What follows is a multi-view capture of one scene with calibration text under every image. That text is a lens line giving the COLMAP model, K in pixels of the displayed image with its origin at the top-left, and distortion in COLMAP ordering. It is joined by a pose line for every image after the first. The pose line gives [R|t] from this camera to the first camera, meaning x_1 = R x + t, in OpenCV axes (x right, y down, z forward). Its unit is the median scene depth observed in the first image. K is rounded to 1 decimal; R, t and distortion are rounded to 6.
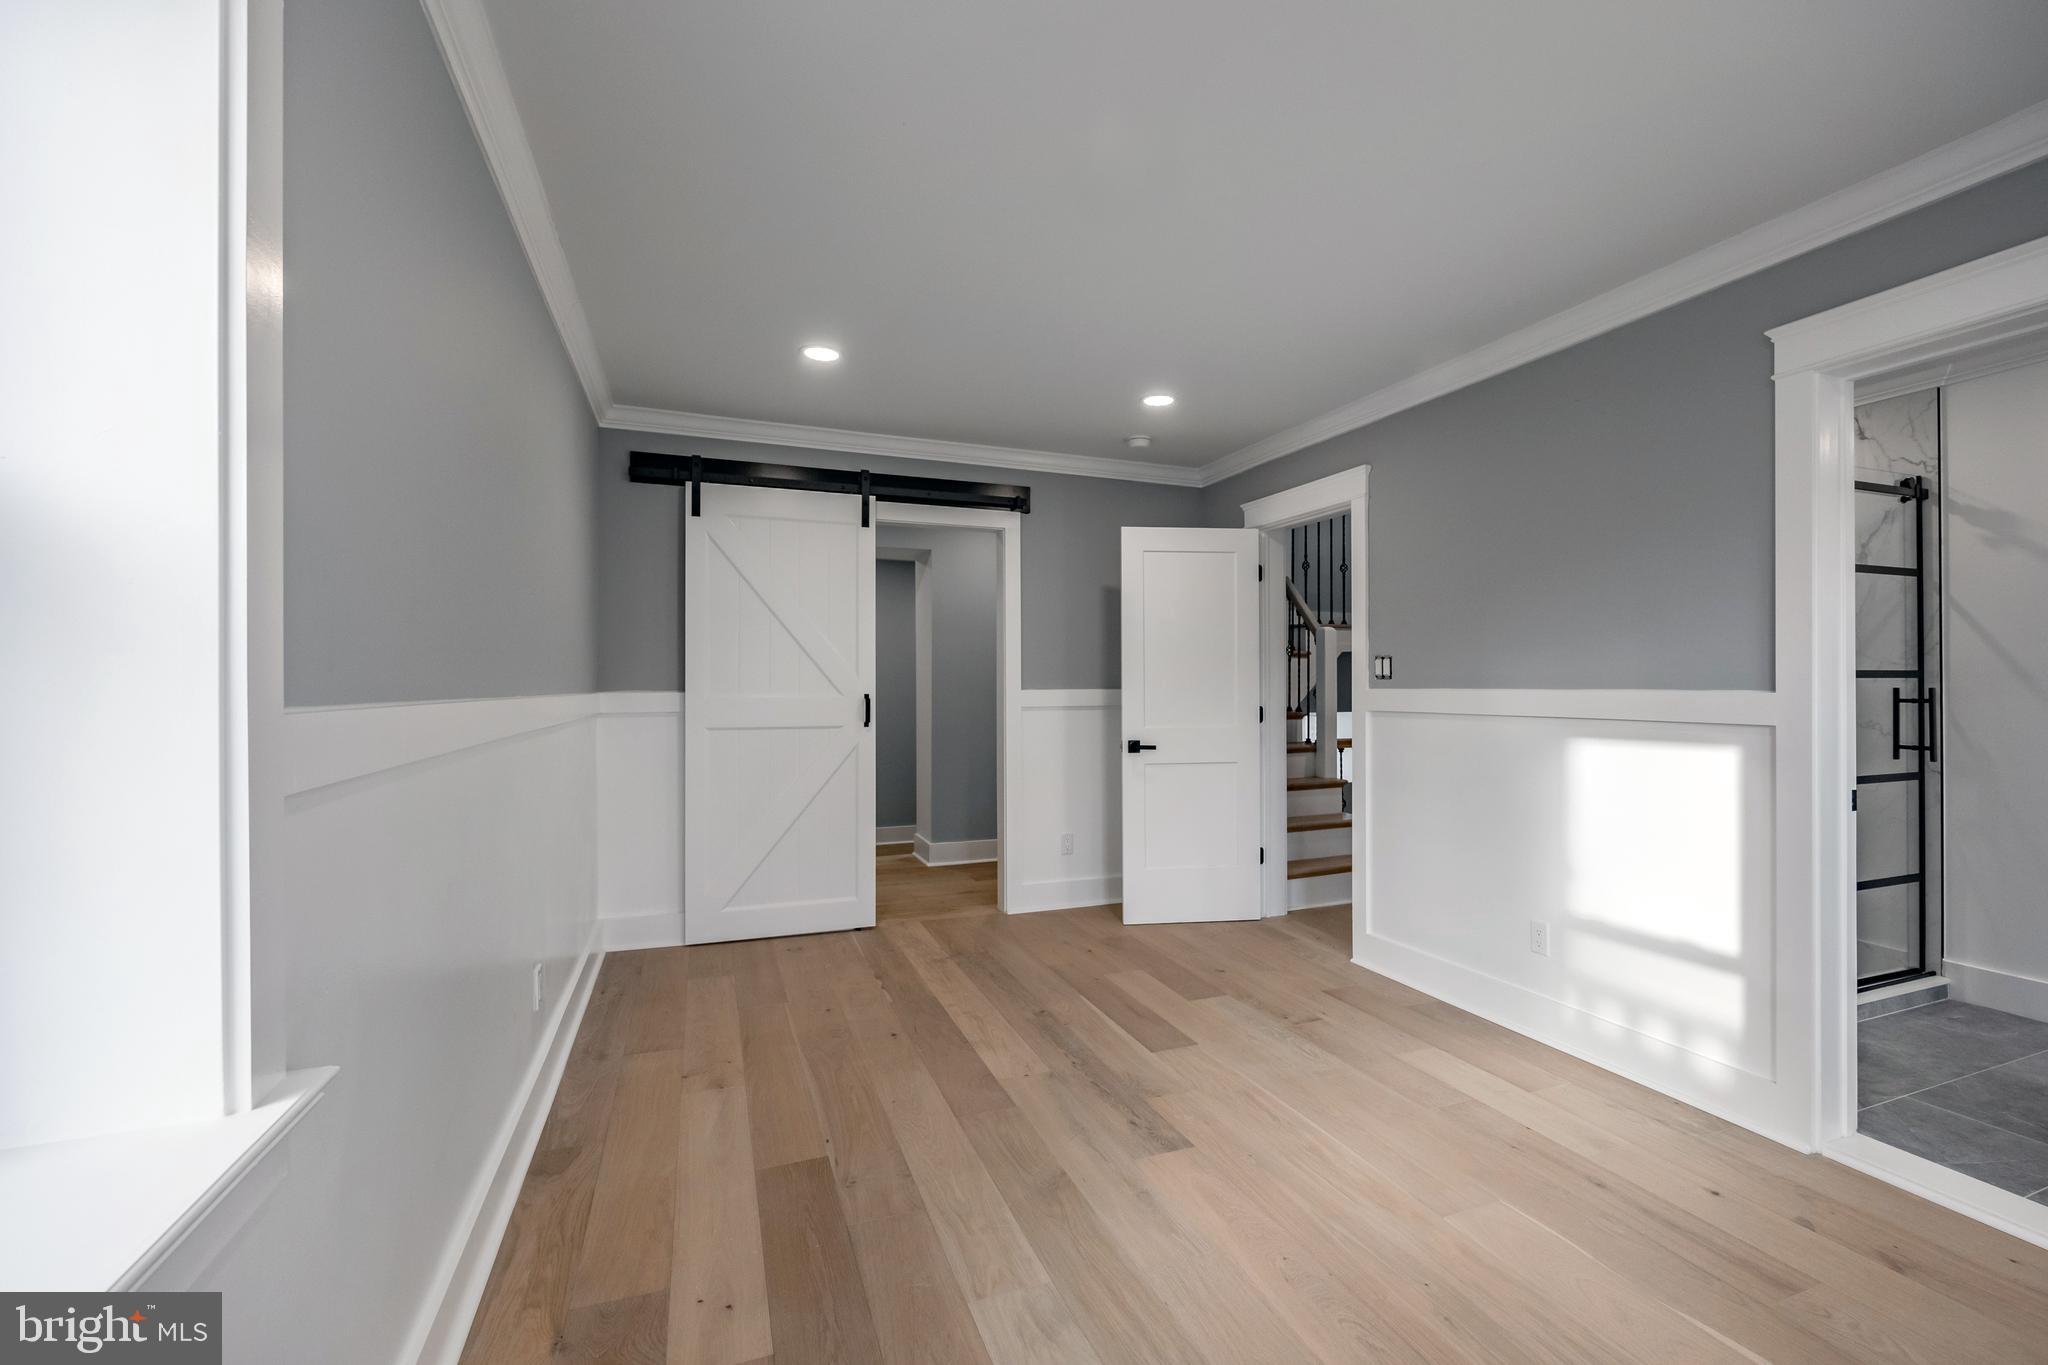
lens RADIAL K [[824.5, 0, 1046.0], [0, 824.5, 684.3], [0, 0, 1]] dist [-0.000192, 0.000600]
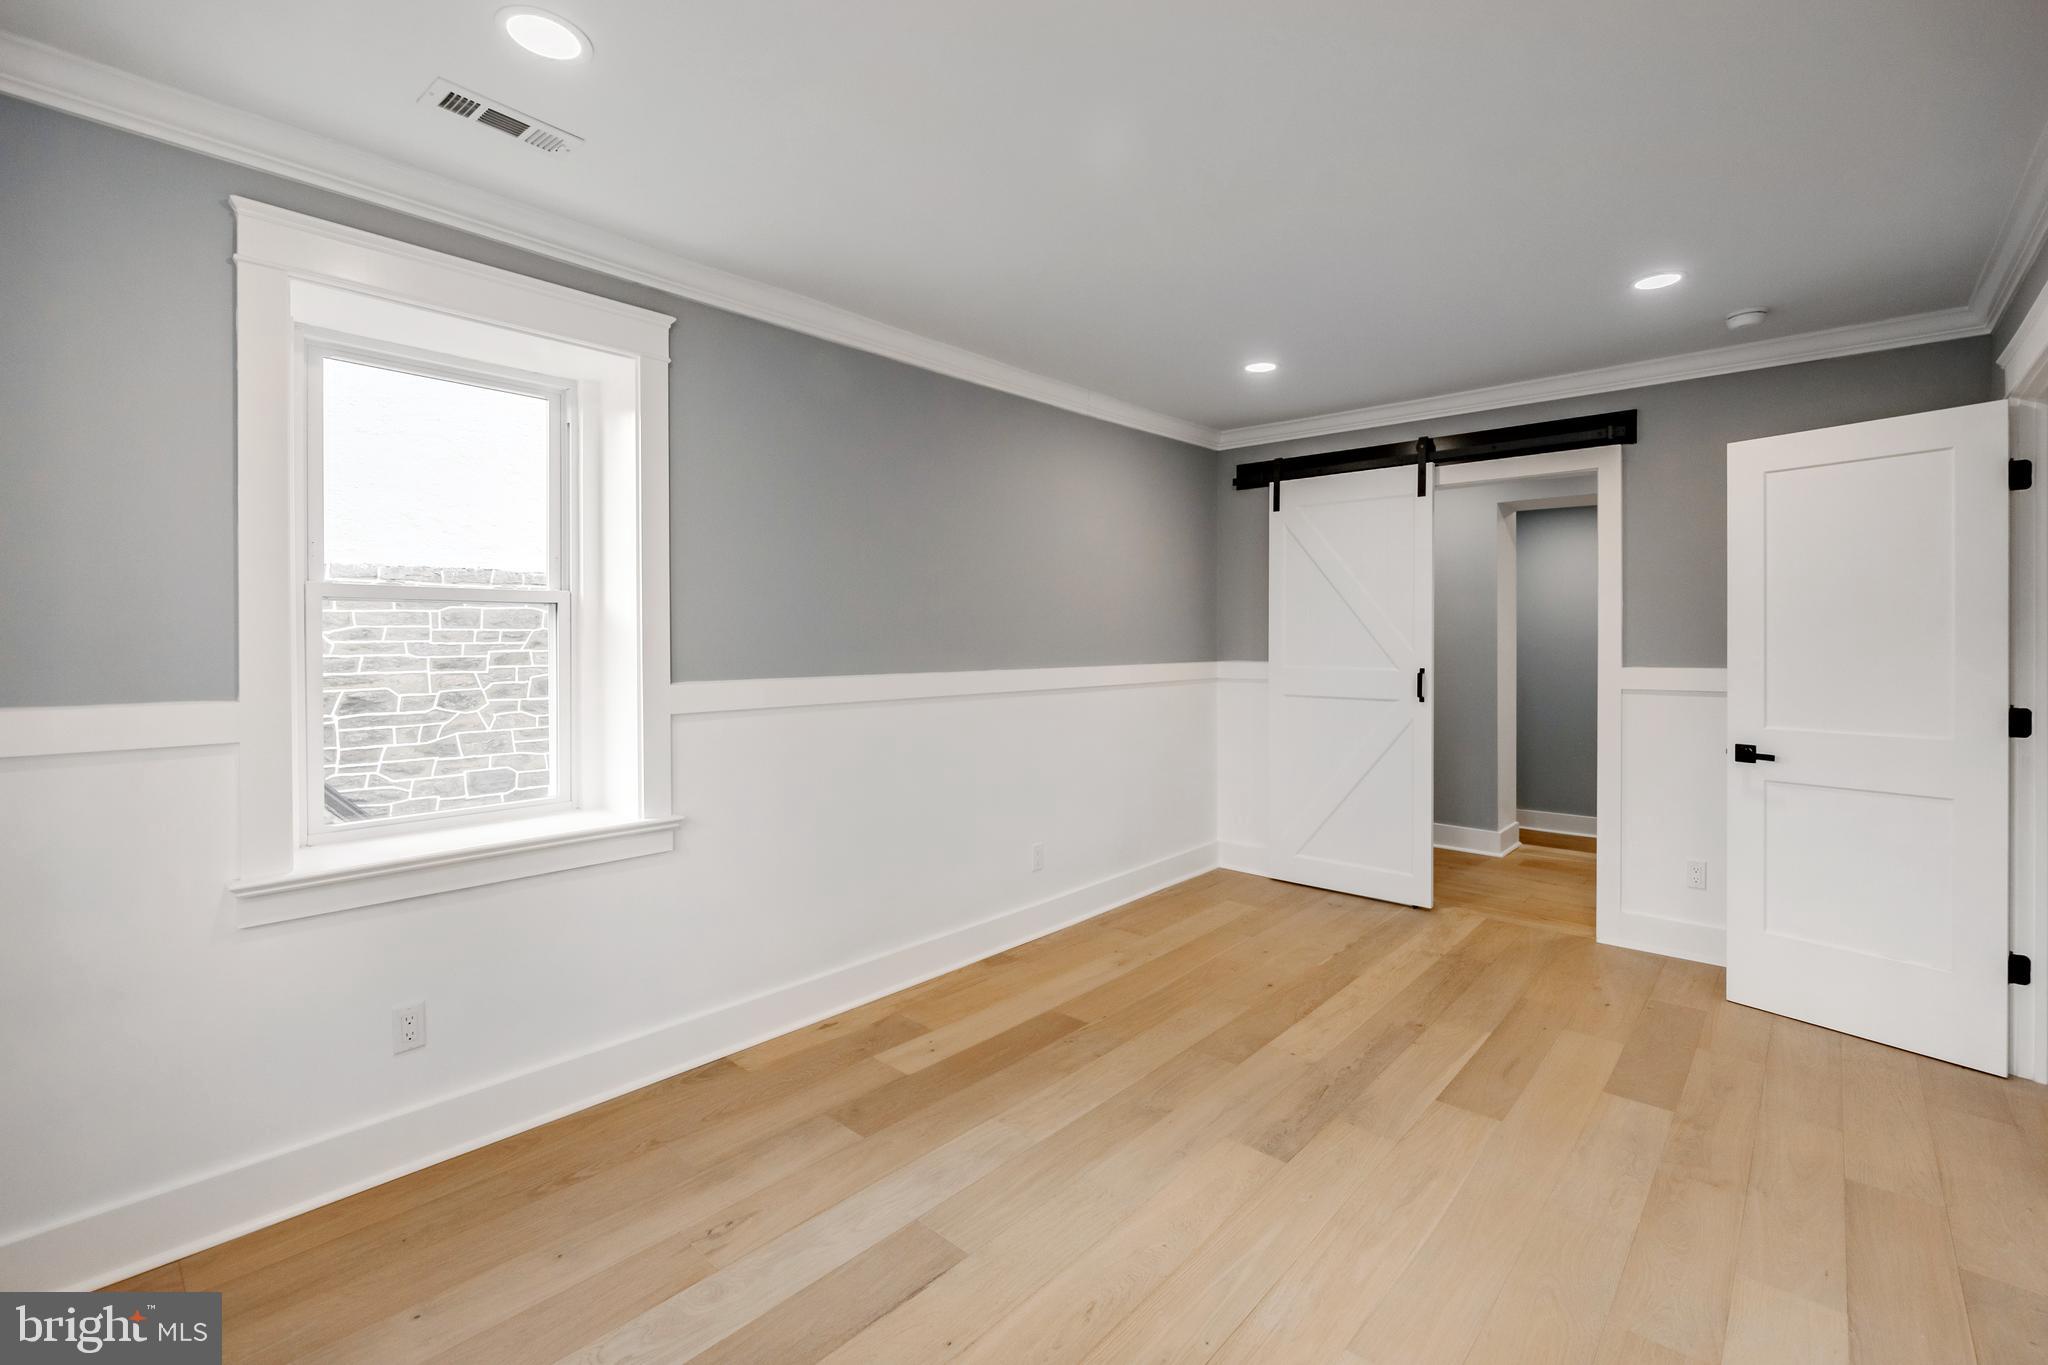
lens RADIAL K [[886.8, 0, 1126.3], [0, 886.8, 644.5], [0, 0, 1]] dist [-0.001073, -0.000033]
pose [[0.509785, 0.006455, -0.860278, 0.621795], [0.002080, 0.999960, 0.008736, -0.031776], [0.860299, -0.006243, 0.509751, 0.205735]]
